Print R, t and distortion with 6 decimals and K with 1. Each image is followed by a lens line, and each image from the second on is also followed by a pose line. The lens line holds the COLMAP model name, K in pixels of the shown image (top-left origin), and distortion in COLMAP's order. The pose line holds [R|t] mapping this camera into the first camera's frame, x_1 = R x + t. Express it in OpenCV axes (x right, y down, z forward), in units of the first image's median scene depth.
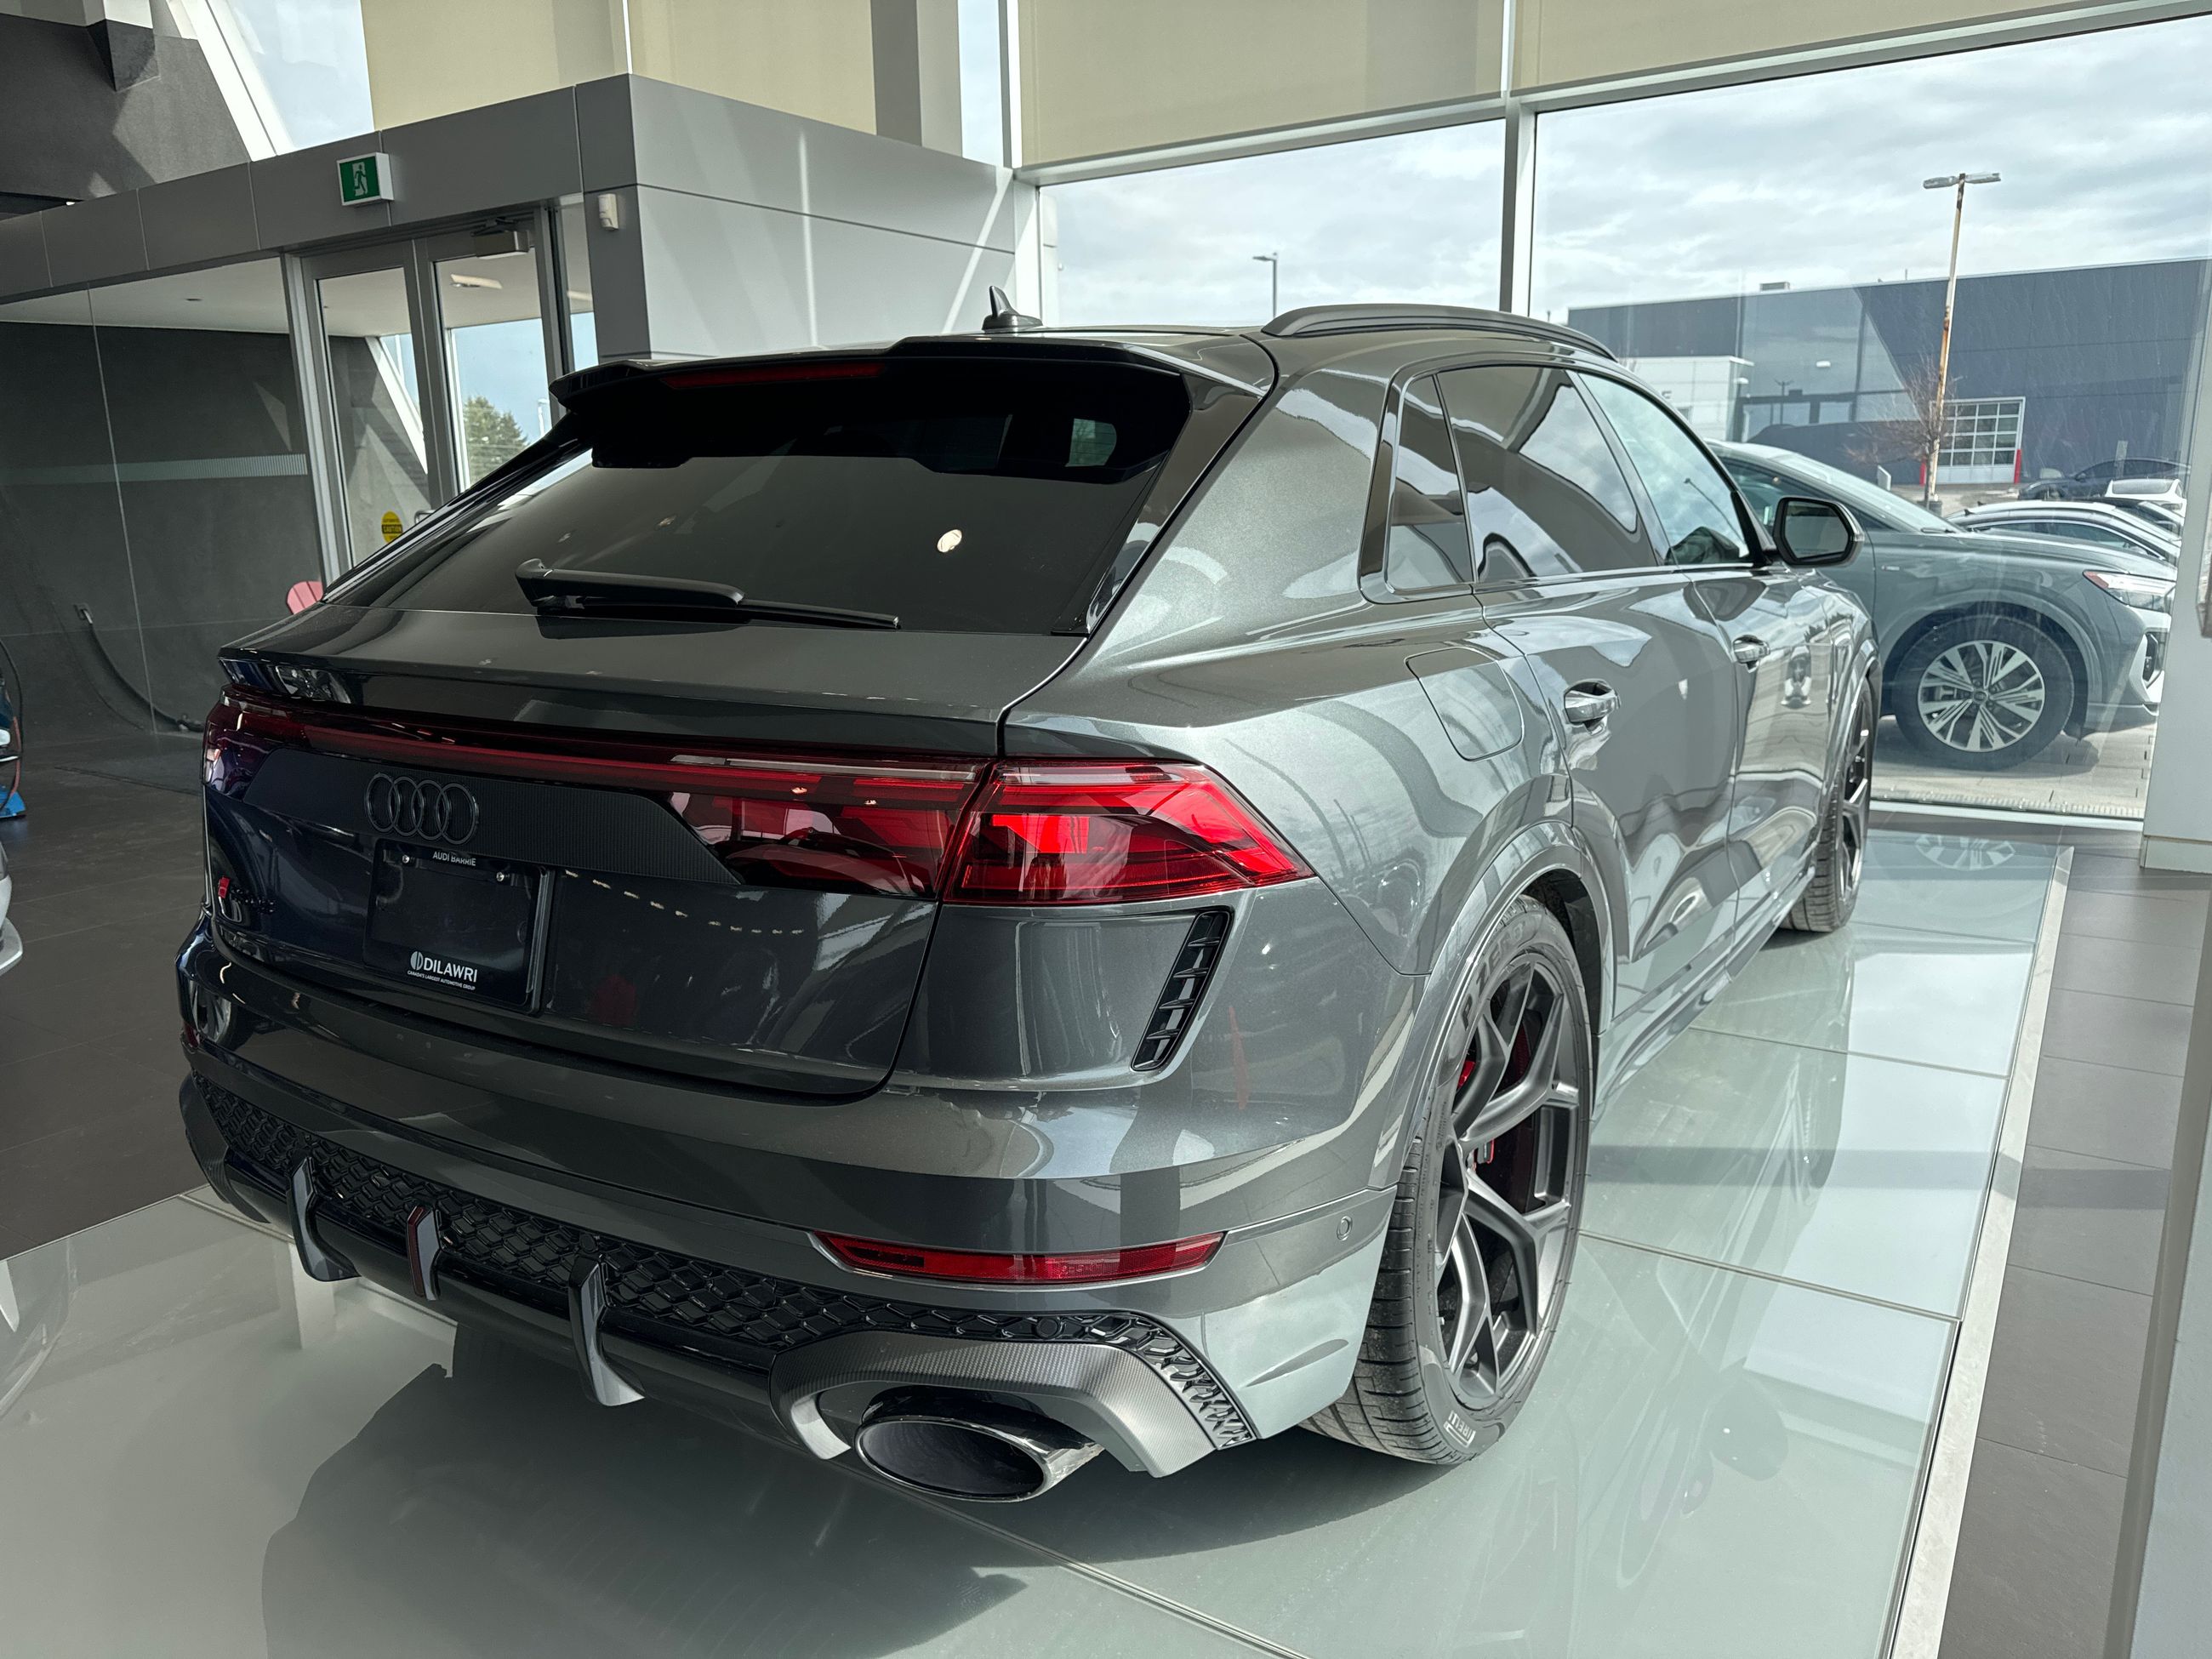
lens RADIAL K [[1579.3, 0, 1106.0], [0, 1579.3, 829.5], [0, 0, 1]] dist [0.006952, -0.004811]
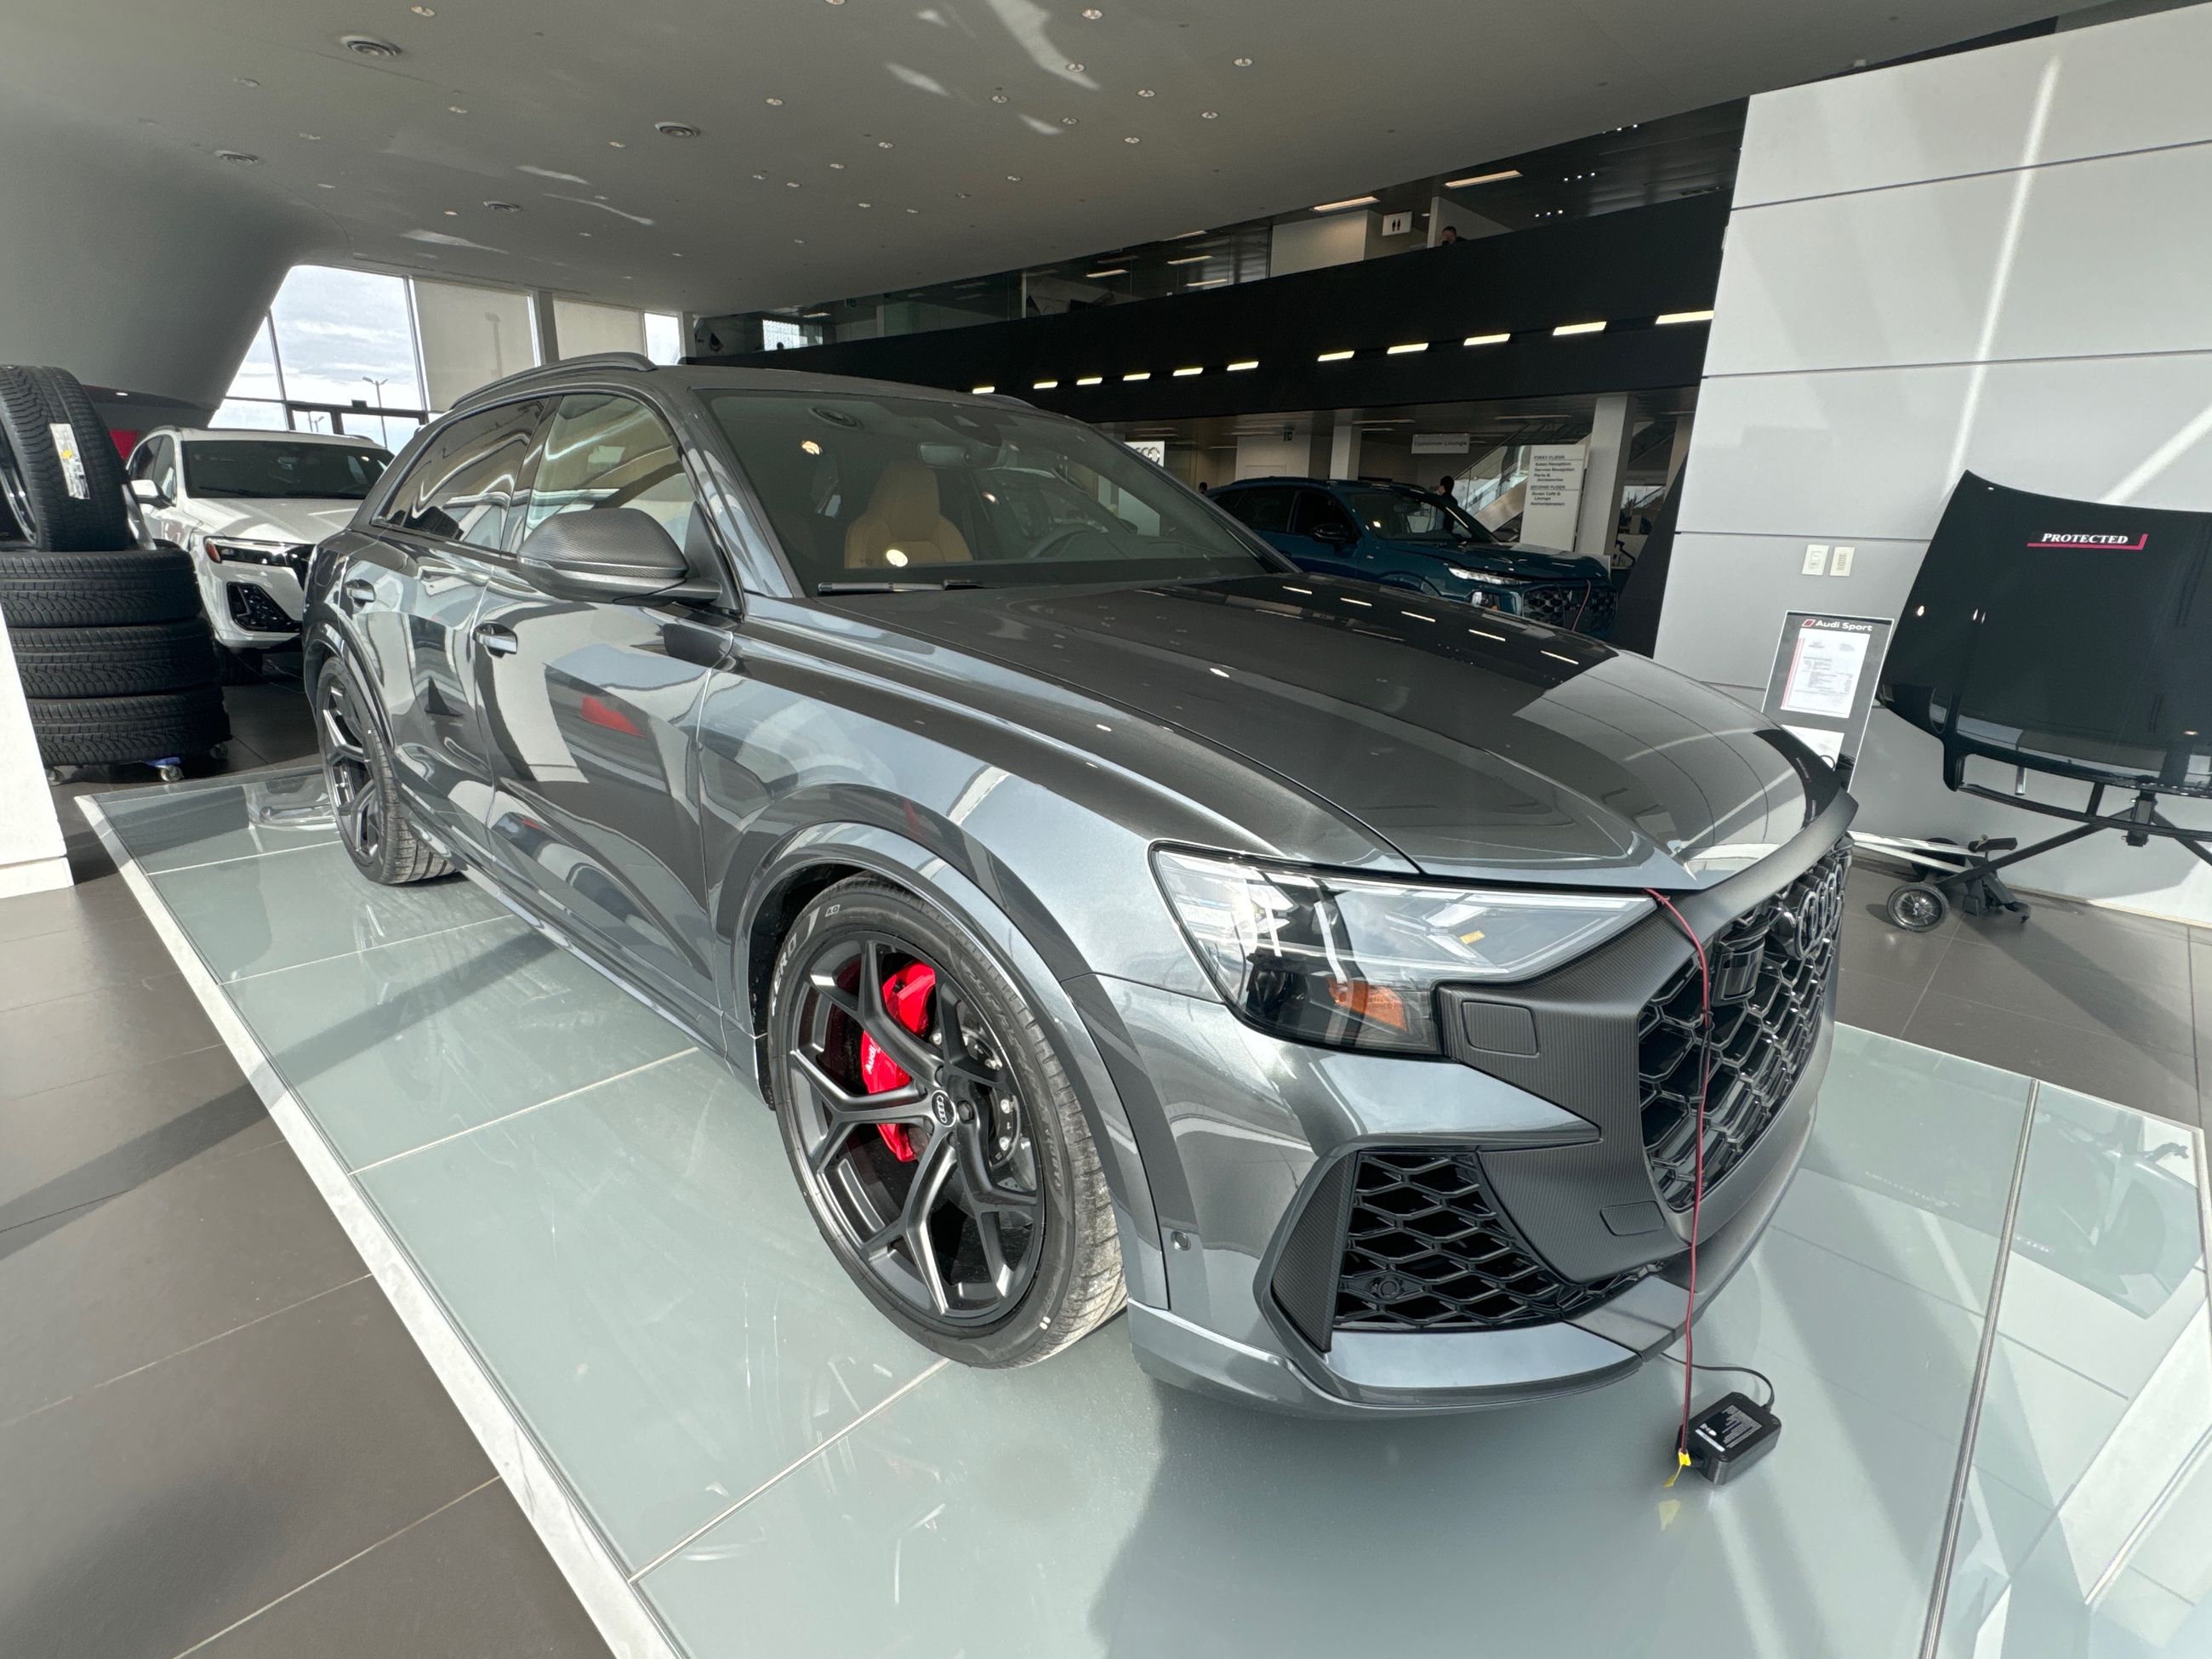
lens RADIAL K [[1093.9, 0, 1106.0], [0, 1093.9, 829.5], [0, 0, 1]] dist [-0.001001, 0.000884]
pose [[-0.178345, 0.293377, -0.939214, 0.467168], [-0.231677, 0.915161, 0.329856, -0.146455], [0.956305, 0.276423, -0.095246, 0.649414]]
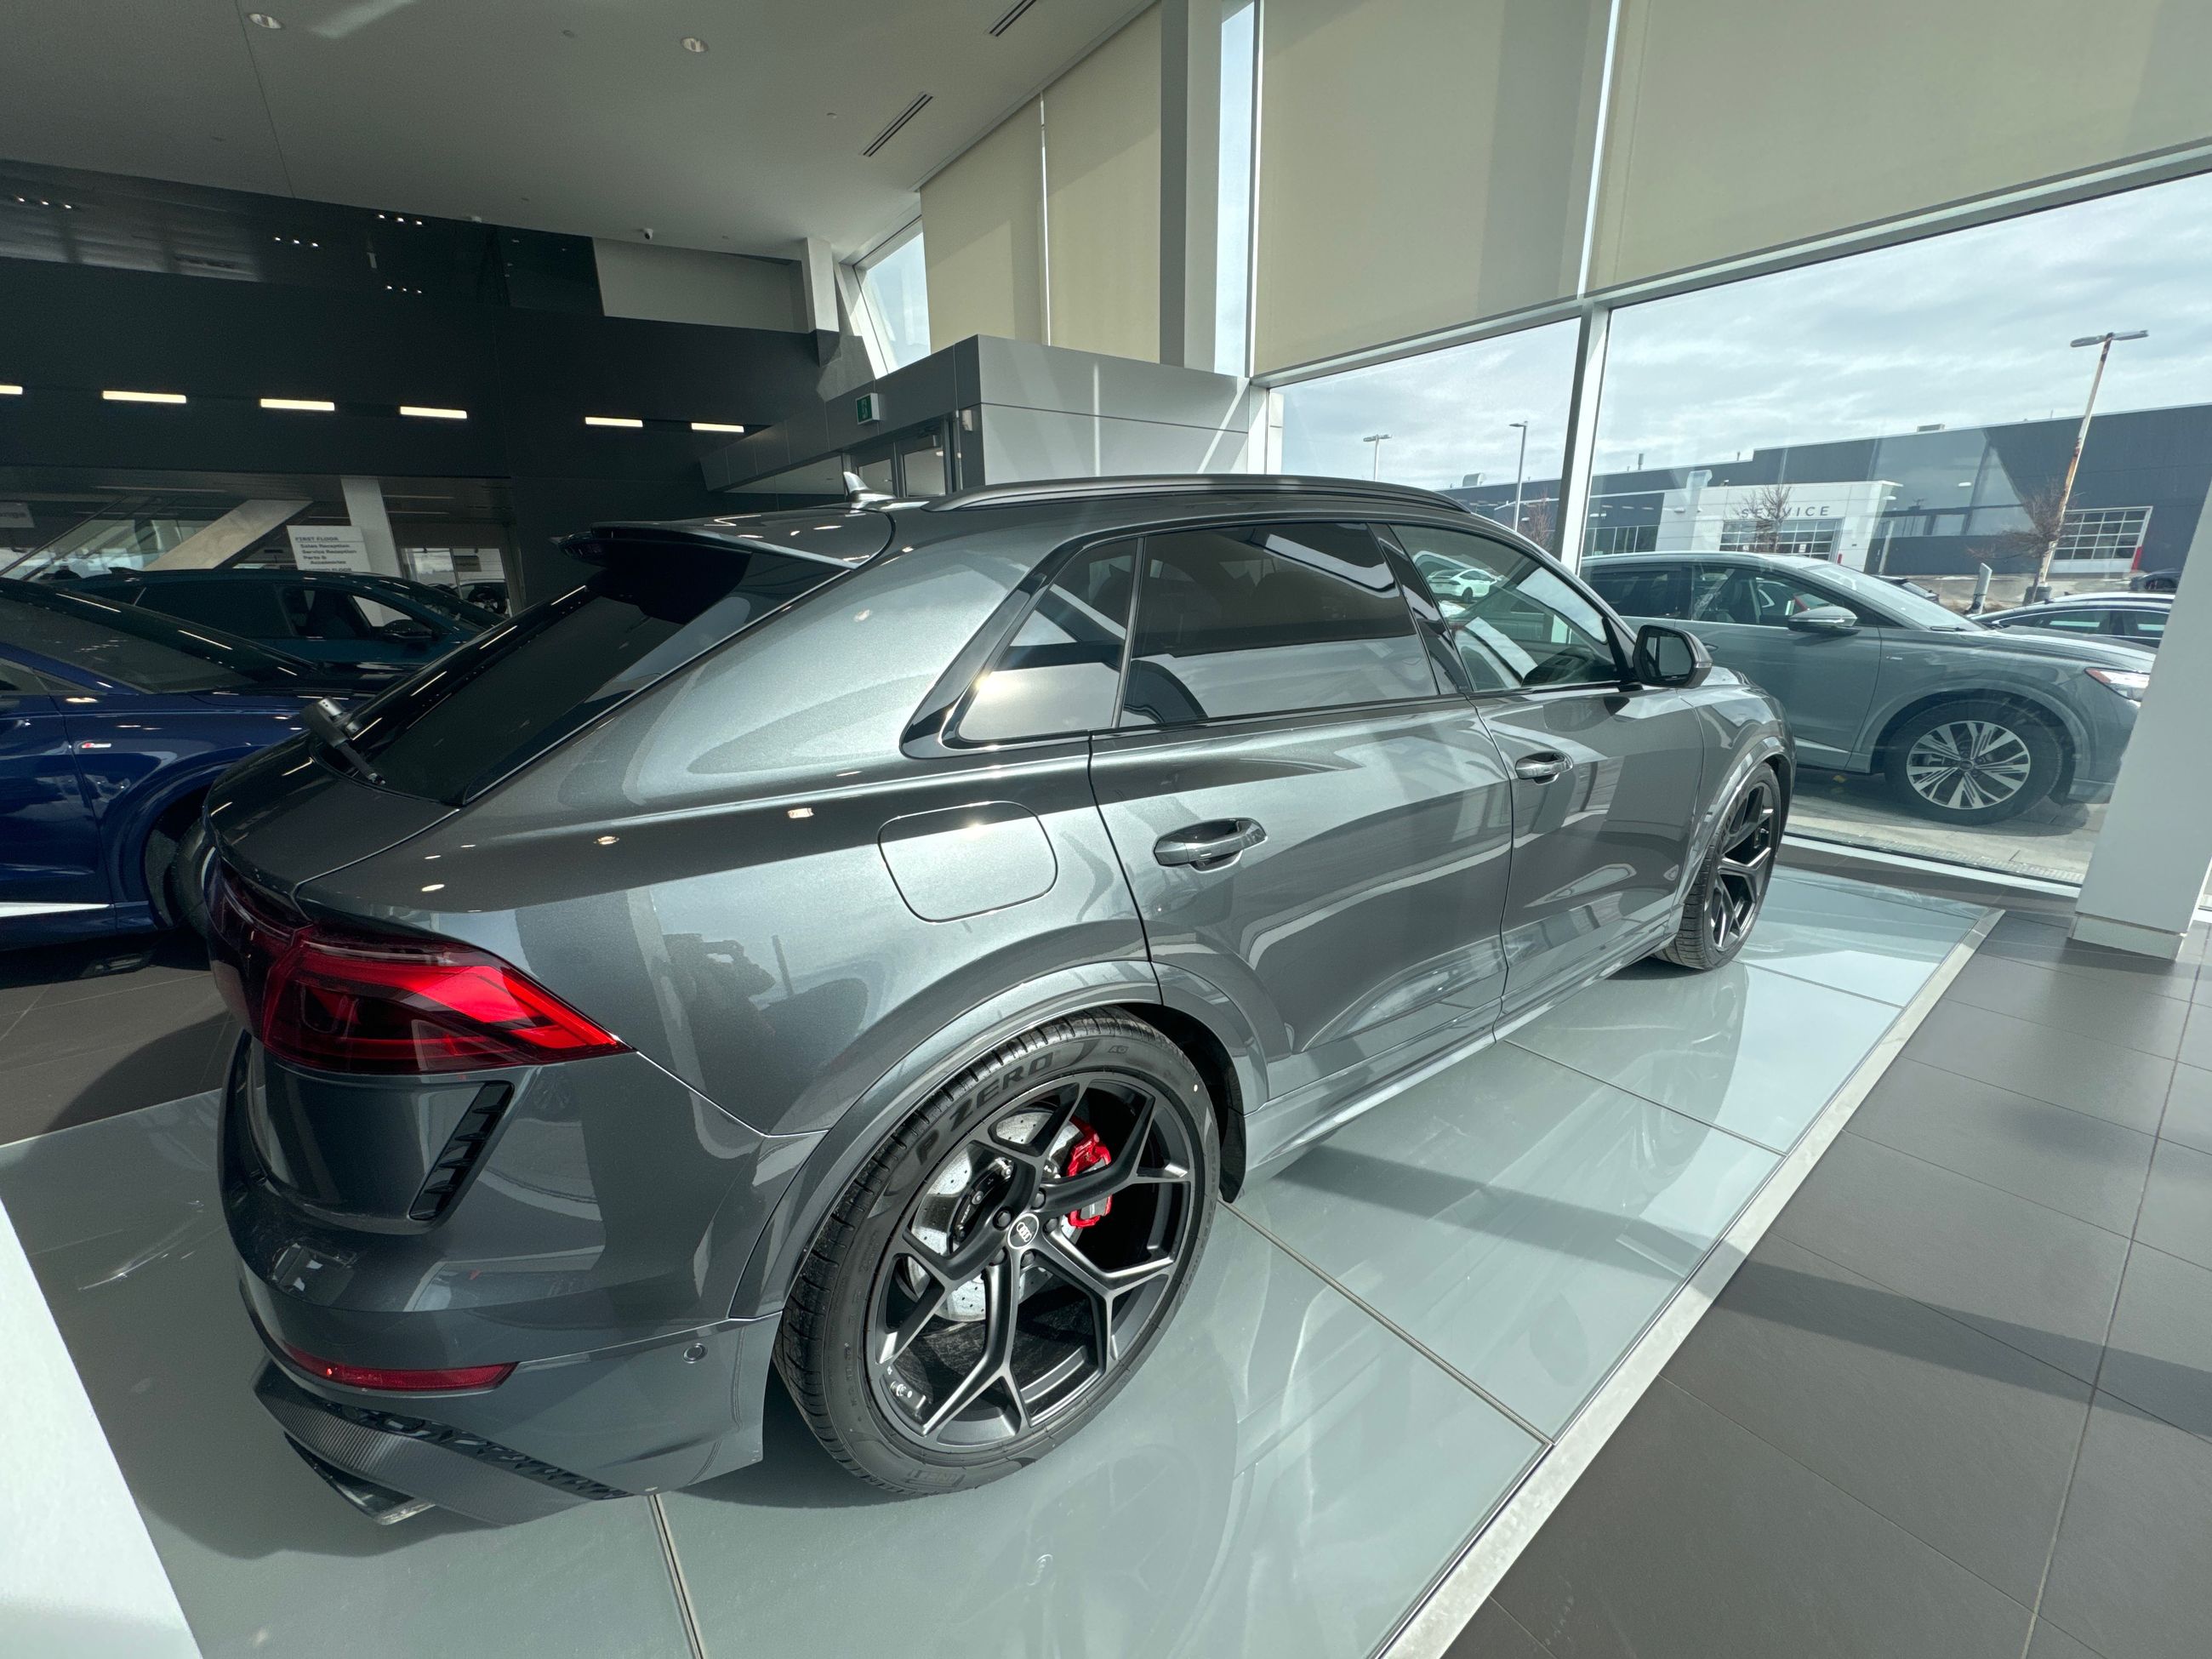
lens RADIAL K [[879.9, 0, 1106.0], [0, 879.9, 829.5], [0, 0, 1]] dist [-0.002201, 0.000161]
pose [[0.943703, 0.095164, -0.316810, 0.133465], [-0.071786, 0.993818, 0.084689, -0.042700], [0.322911, -0.057178, 0.944701, 0.121232]]
